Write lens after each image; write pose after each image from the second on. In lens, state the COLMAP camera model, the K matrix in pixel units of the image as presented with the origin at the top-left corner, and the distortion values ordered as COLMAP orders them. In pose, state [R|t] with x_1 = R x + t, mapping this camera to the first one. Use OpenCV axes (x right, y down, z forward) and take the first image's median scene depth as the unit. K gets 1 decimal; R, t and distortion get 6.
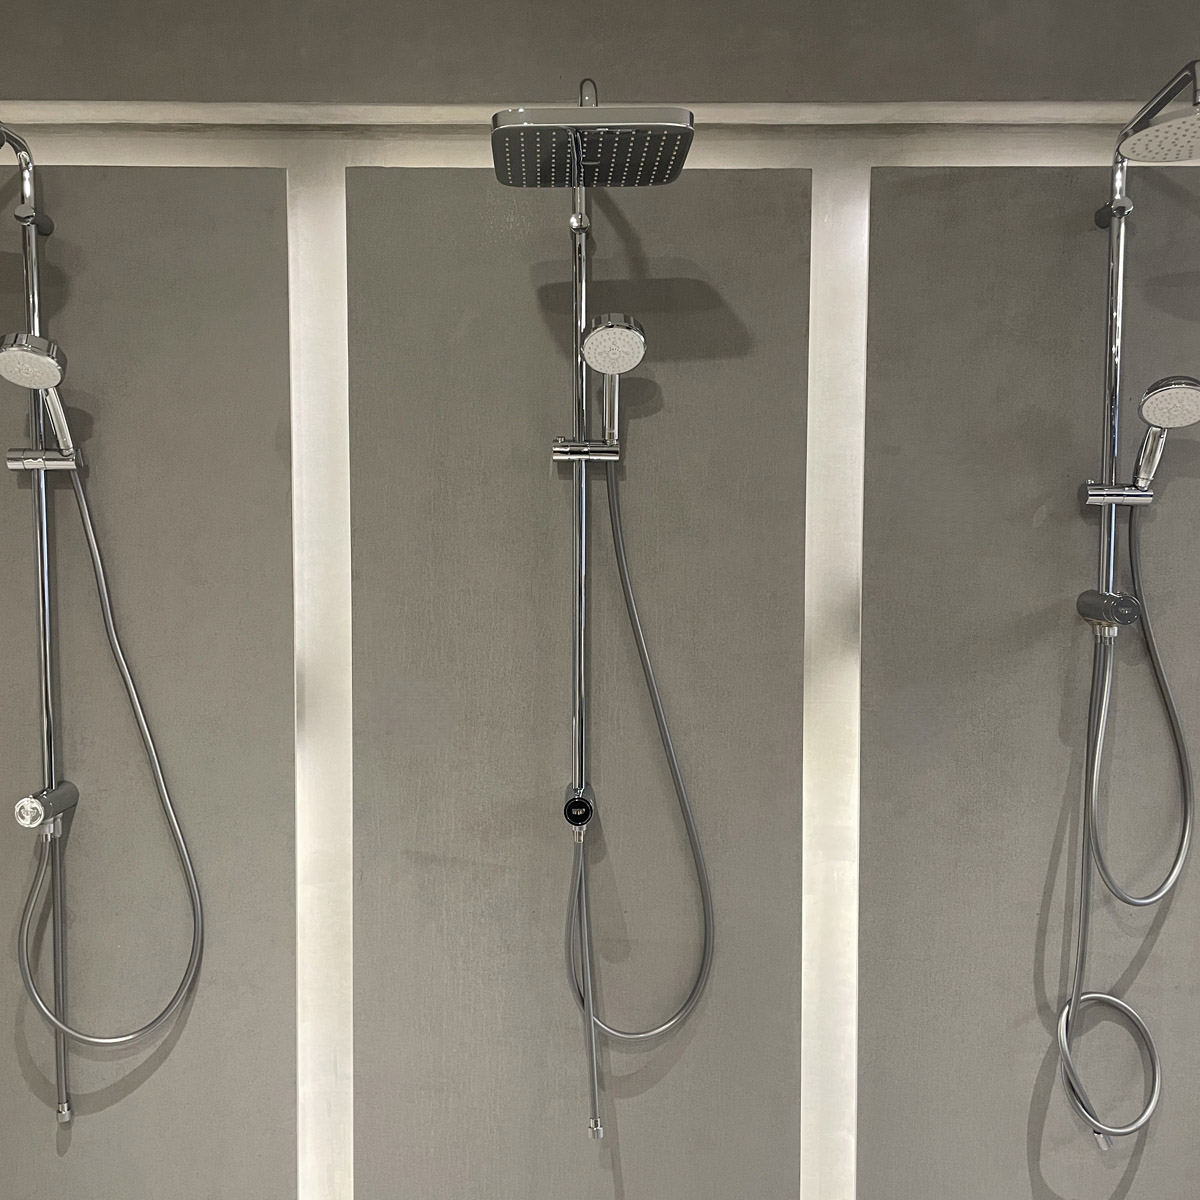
lens RADIAL K [[1215.9, 0, 595.4], [0, 1215.9, 610.3], [0, 0, 1]] dist [0.098554, -0.136014]
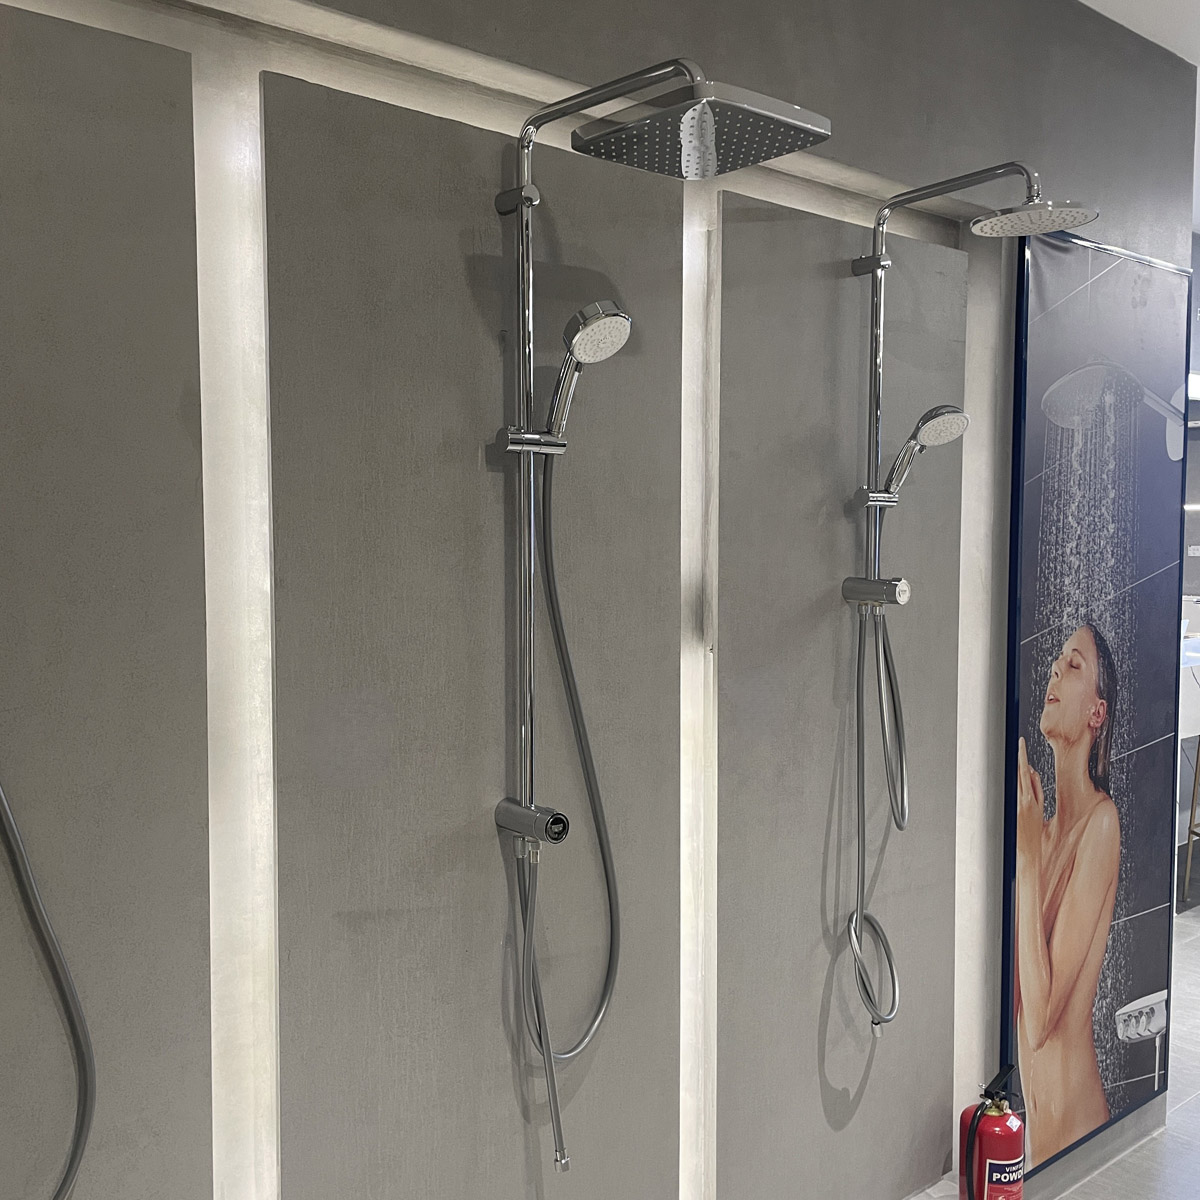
lens RADIAL K [[1217.2, 0, 603.3], [0, 1217.2, 612.9], [0, 0, 1]] dist [0.091302, -0.140517]
pose [[0.758688, -0.046643, 0.649782, -0.567166], [0.042596, 0.998851, 0.021964, -0.018328], [-0.650060, 0.011015, 0.759803, 0.253885]]
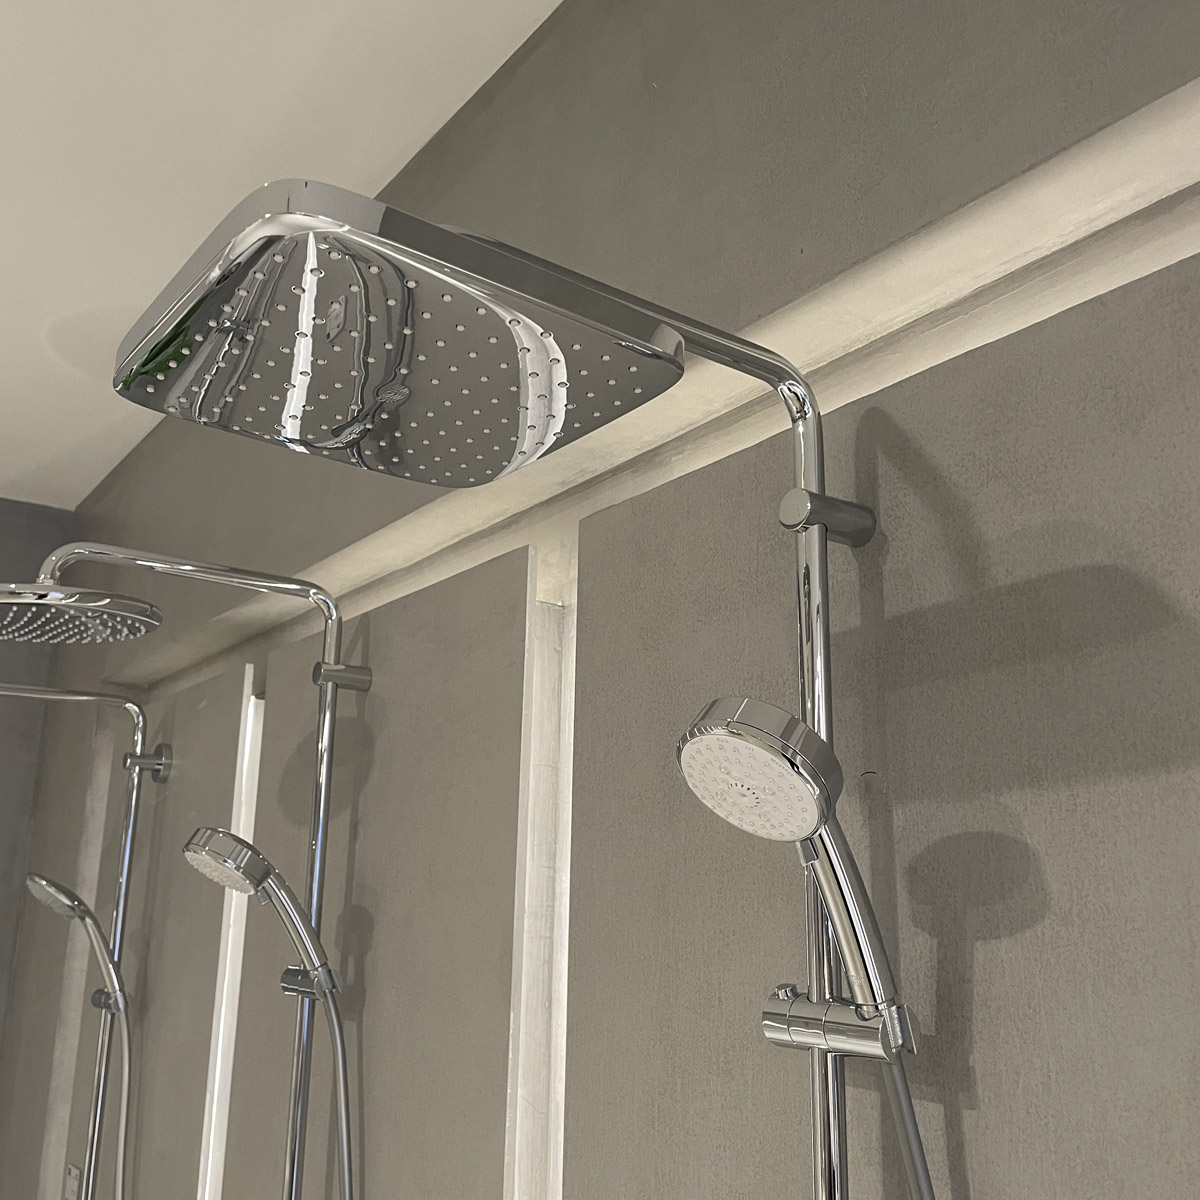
lens RADIAL K [[1215.9, 0, 595.4], [0, 1215.9, 610.3], [0, 0, 1]] dist [0.098554, -0.136014]
pose [[0.575275, -0.187157, -0.796260, 0.290885], [-0.066903, 0.959443, -0.273848, -0.143450], [0.815219, 0.210810, 0.539423, 0.674229]]
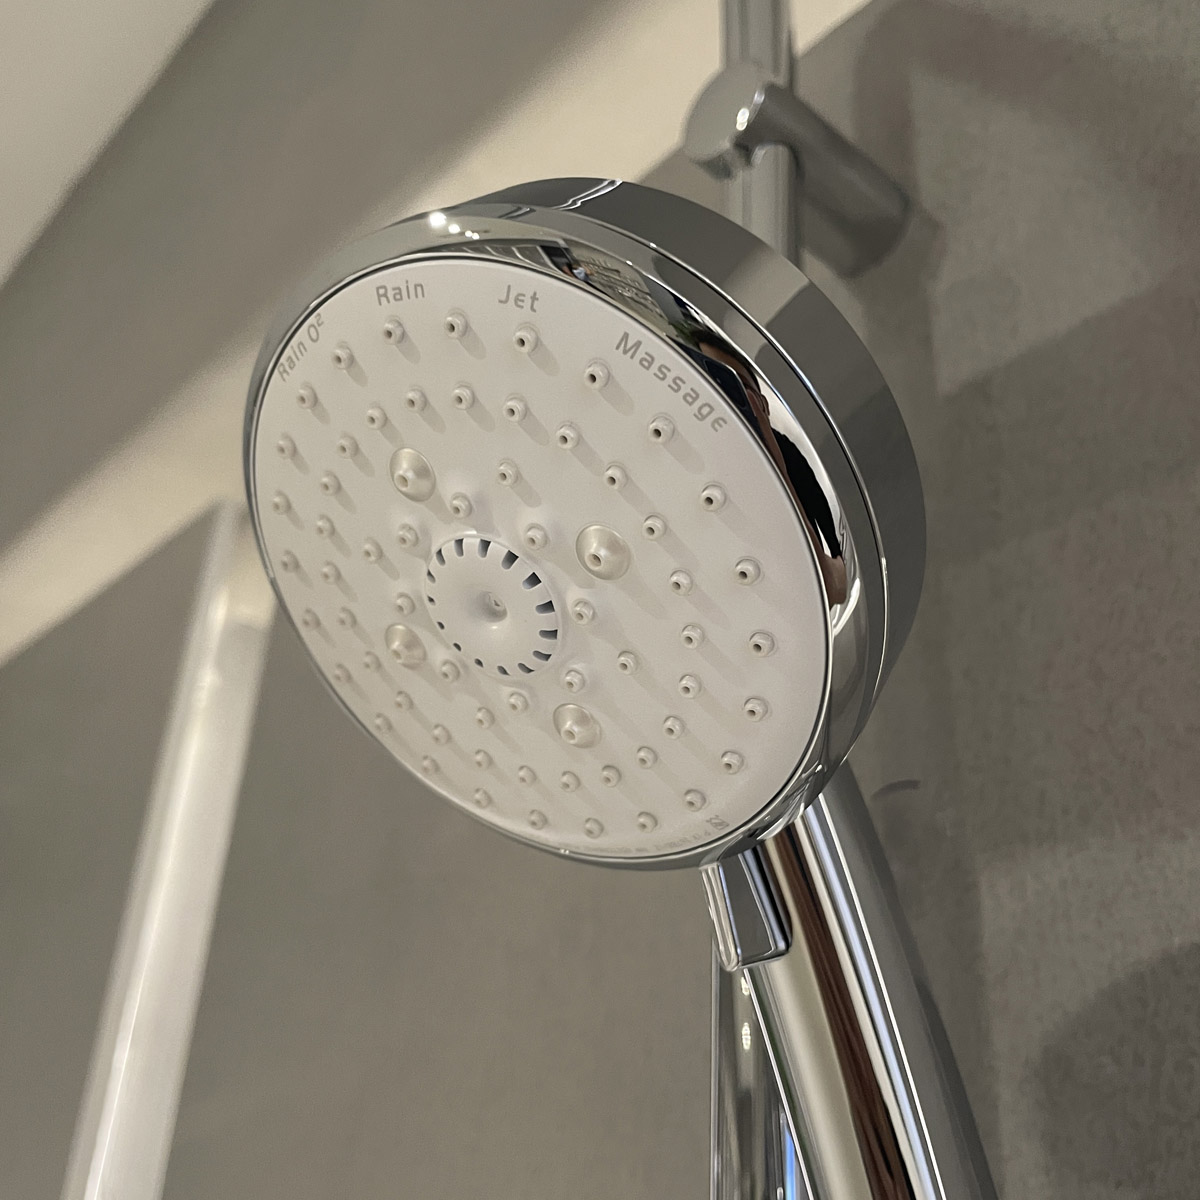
lens RADIAL K [[1250.3, 0, 603.5], [0, 1250.3, 614.5], [0, 0, 1]] dist [0.096795, -0.170251]
pose [[0.674101, -0.300660, -0.674679, 0.075742], [-0.094864, 0.870604, -0.482753, -0.153063], [0.732522, 0.389427, 0.558353, 0.878978]]
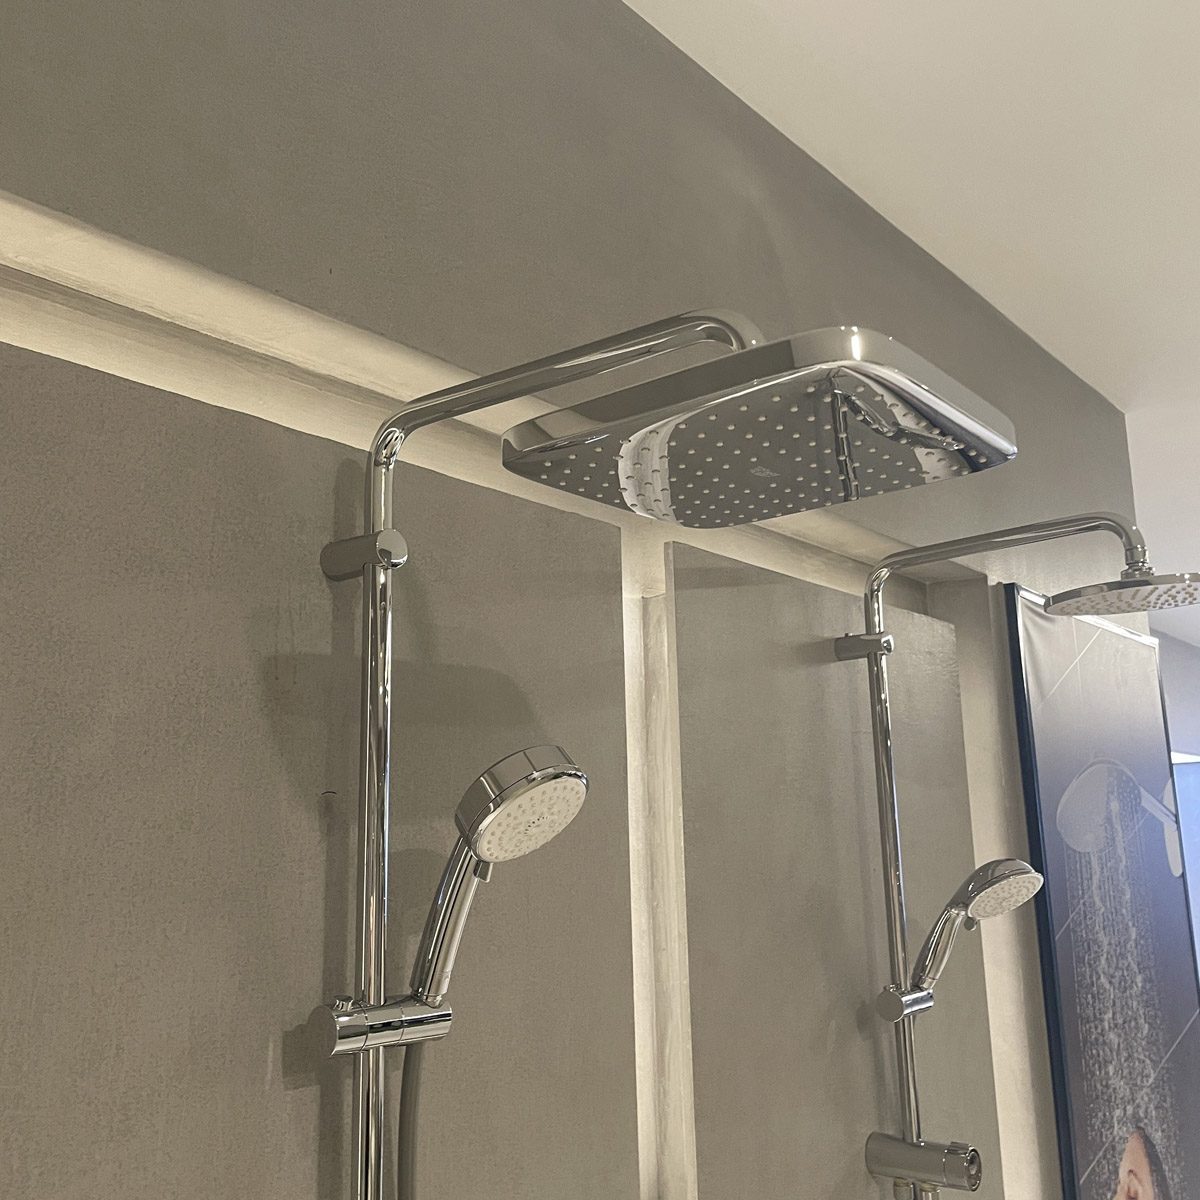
lens RADIAL K [[1215.9, 0, 595.4], [0, 1215.9, 610.3], [0, 0, 1]] dist [0.098554, -0.136014]
pose [[0.640629, 0.132068, 0.756408, -0.317283], [0.070378, 0.970852, -0.229116, -0.166636], [-0.764619, 0.200013, 0.612661, 0.617285]]
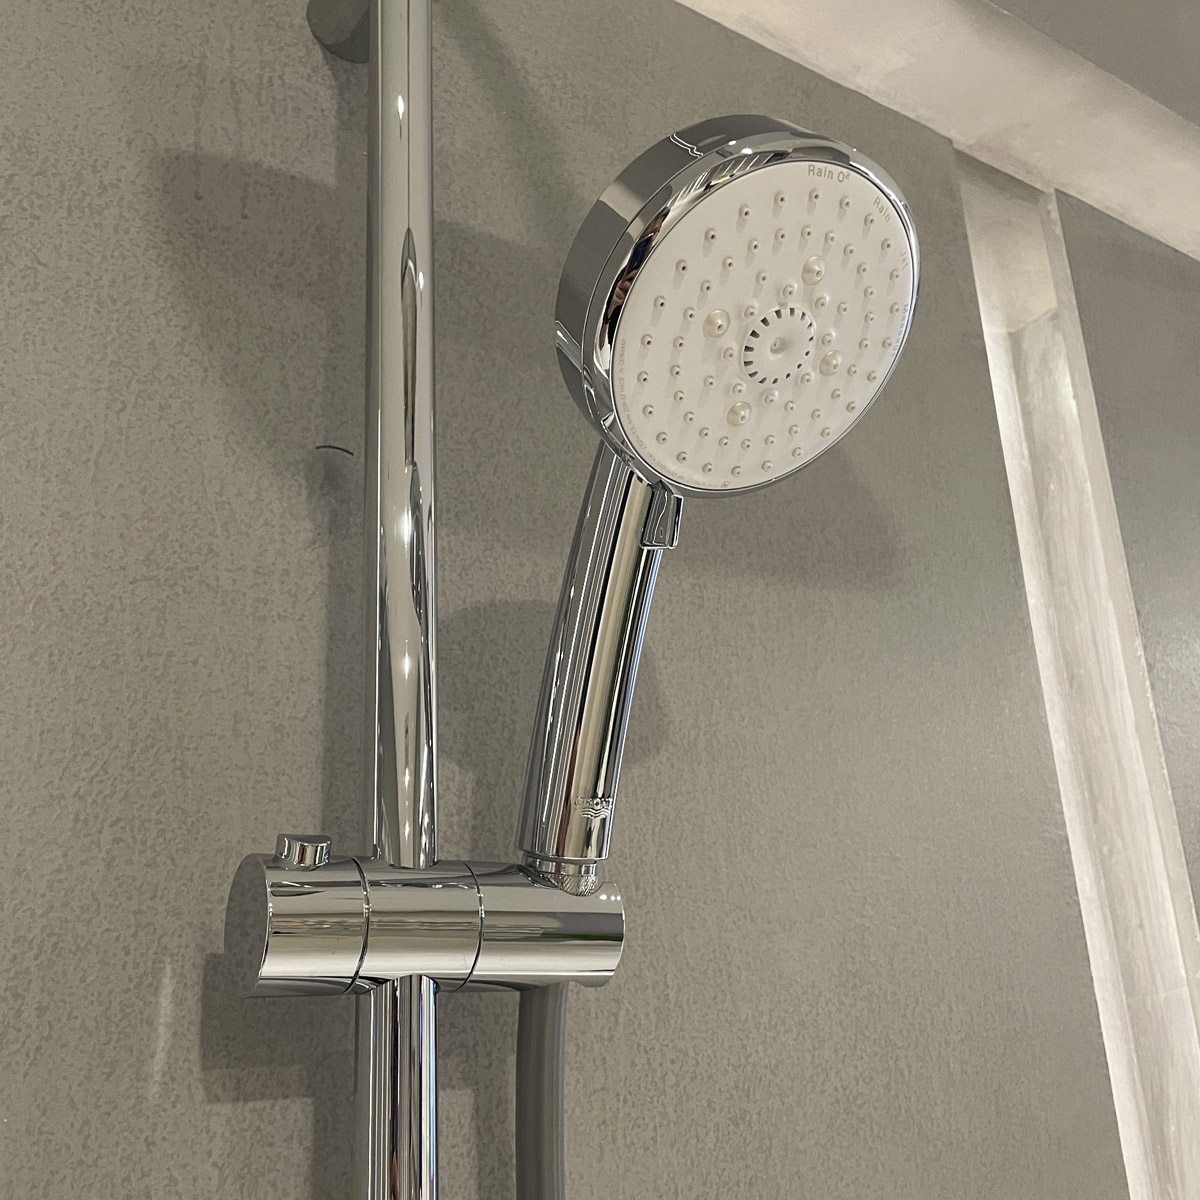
lens RADIAL K [[1232.9, 0, 592.6], [0, 1232.9, 605.6], [0, 0, 1]] dist [0.082679, -0.141031]
pose [[0.835591, 0.139175, 0.531430, -0.087753], [0.080616, 0.925838, -0.369221, -0.104021], [-0.543405, 0.351360, 0.762402, 0.821439]]
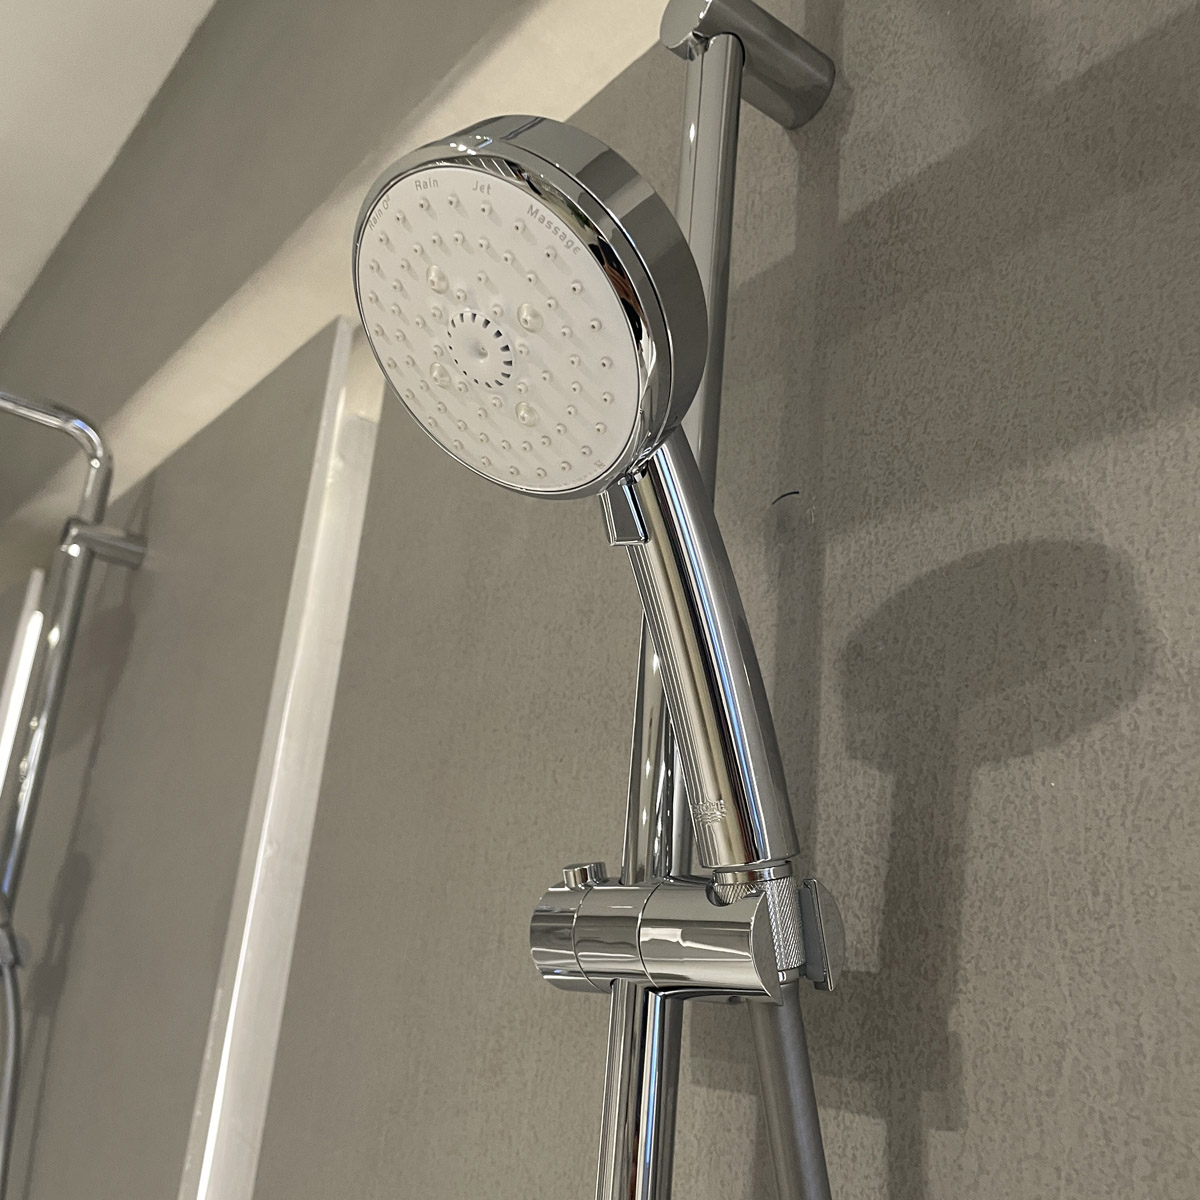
lens RADIAL K [[1217.2, 0, 603.3], [0, 1217.2, 612.9], [0, 0, 1]] dist [0.091302, -0.140517]
pose [[0.610591, -0.196803, -0.767104, 0.139377], [-0.132896, 0.929432, -0.344230, -0.108840], [0.780716, 0.312129, 0.541348, 0.857256]]
